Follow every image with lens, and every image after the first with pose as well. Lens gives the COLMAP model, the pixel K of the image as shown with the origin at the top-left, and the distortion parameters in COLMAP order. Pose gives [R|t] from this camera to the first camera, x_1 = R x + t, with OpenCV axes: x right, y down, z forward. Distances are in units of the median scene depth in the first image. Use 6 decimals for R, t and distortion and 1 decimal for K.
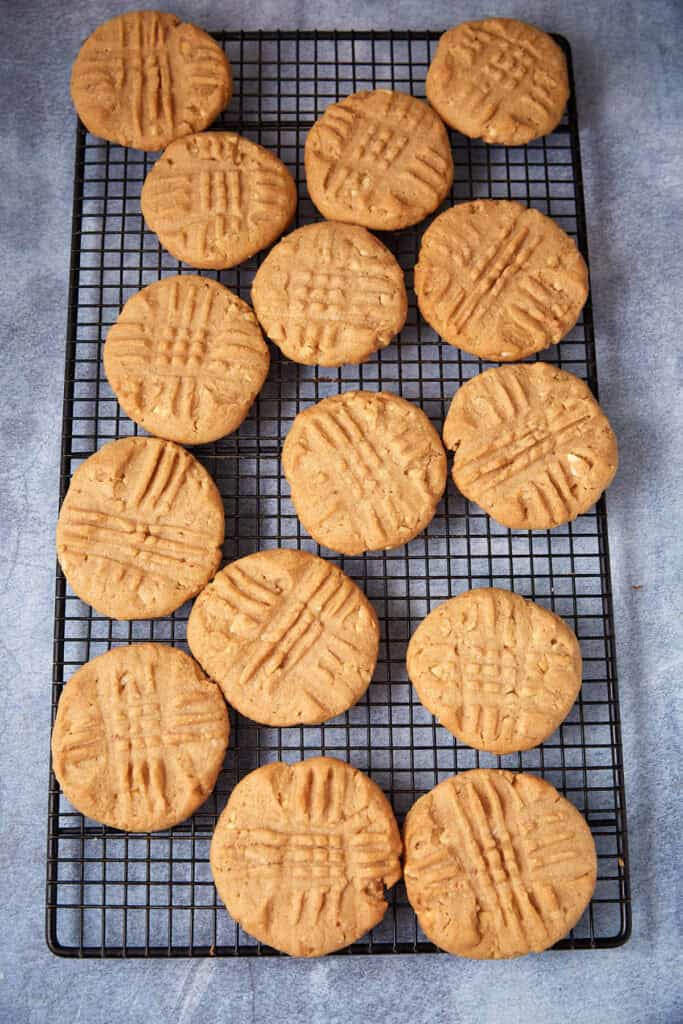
lens RADIAL K [[1446.2, 0, 343.8], [0, 1446.2, 514.1], [0, 0, 1]] dist [-0.157419, 0.000000]
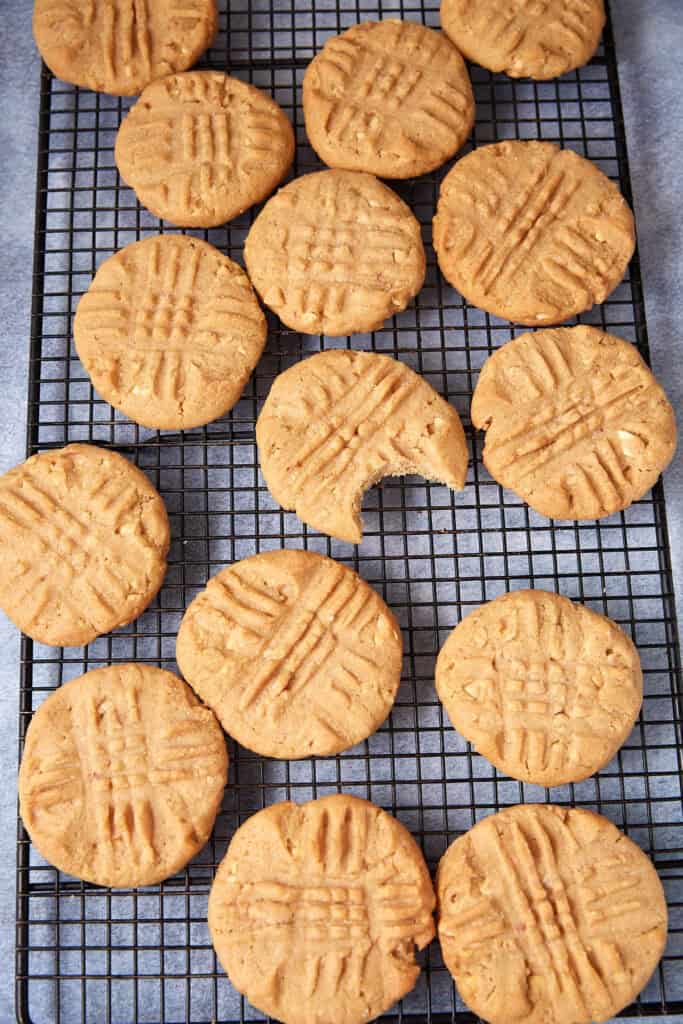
lens RADIAL K [[1446.2, 0, 339.5], [0, 1446.2, 509.3], [0, 0, 1]] dist [-0.157419, 0.000000]
pose [[0.999694, -0.022317, -0.010671, -0.001487], [0.022251, 0.999733, -0.006241, 0.006382], [0.010808, 0.006001, 0.999924, 0.147749]]
